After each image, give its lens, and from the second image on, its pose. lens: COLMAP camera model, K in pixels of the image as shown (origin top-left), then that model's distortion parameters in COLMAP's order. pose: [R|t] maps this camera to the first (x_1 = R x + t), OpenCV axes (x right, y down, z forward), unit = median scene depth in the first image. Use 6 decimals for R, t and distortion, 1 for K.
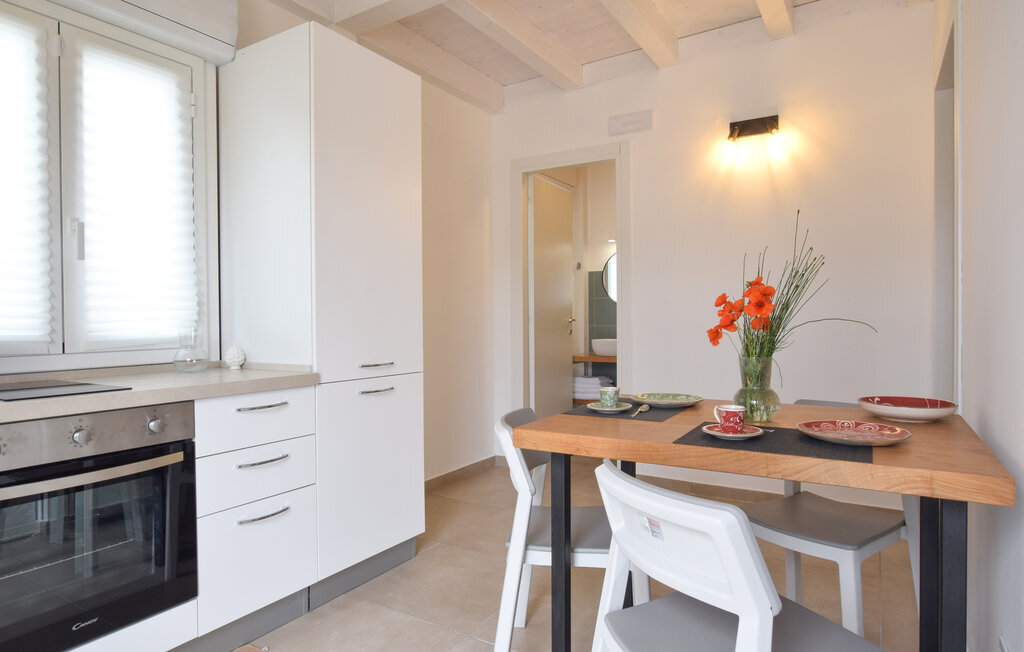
lens RADIAL K [[596.4, 0, 512.0], [0, 596.4, 326.0], [0, 0, 1]] dist [-0.018293, 0.003565]
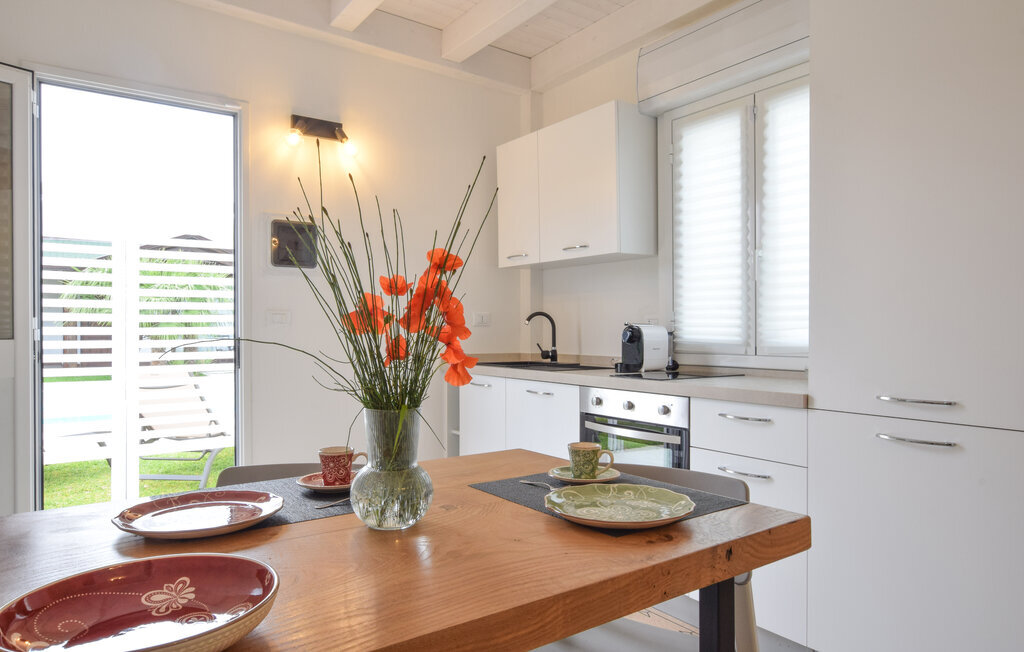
lens RADIAL K [[668.6, 0, 509.1], [0, 668.6, 308.6], [0, 0, 1]] dist [-0.022555, 0.004820]
pose [[-0.400768, -0.014734, -0.916061, 0.695596], [-0.002013, 0.999882, -0.015202, -0.026284], [0.916177, -0.004248, -0.400751, 1.000090]]
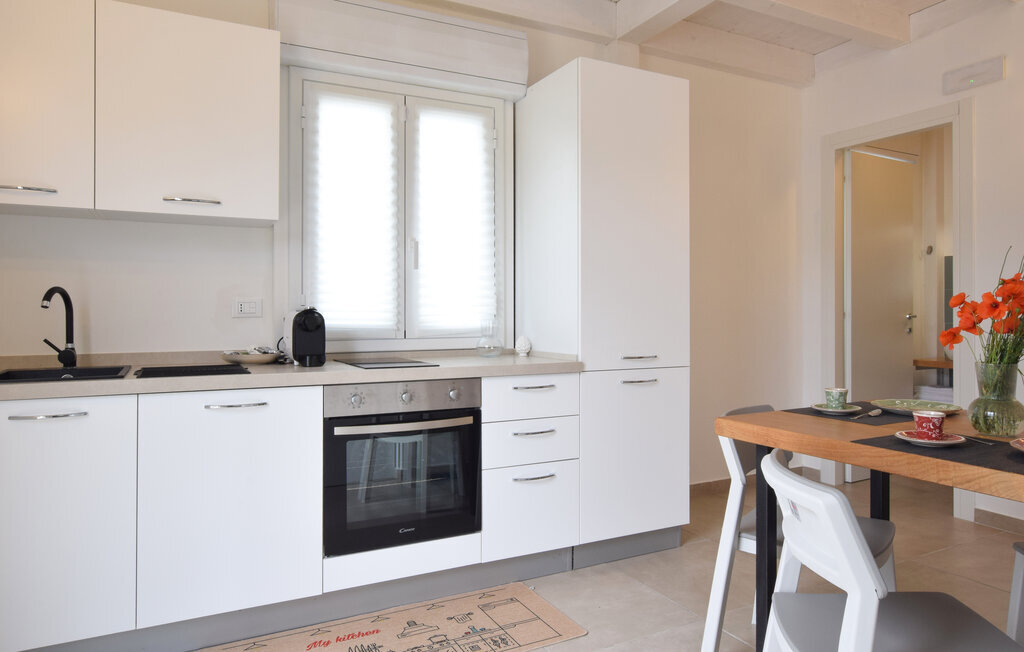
lens RADIAL K [[668.6, 0, 509.1], [0, 668.6, 308.6], [0, 0, 1]] dist [-0.022555, 0.004820]
pose [[0.856721, 0.005726, -0.515749, 0.218083], [-0.012975, 0.999861, -0.010453, -0.008192], [0.515618, 0.015647, 0.856676, -0.177468]]
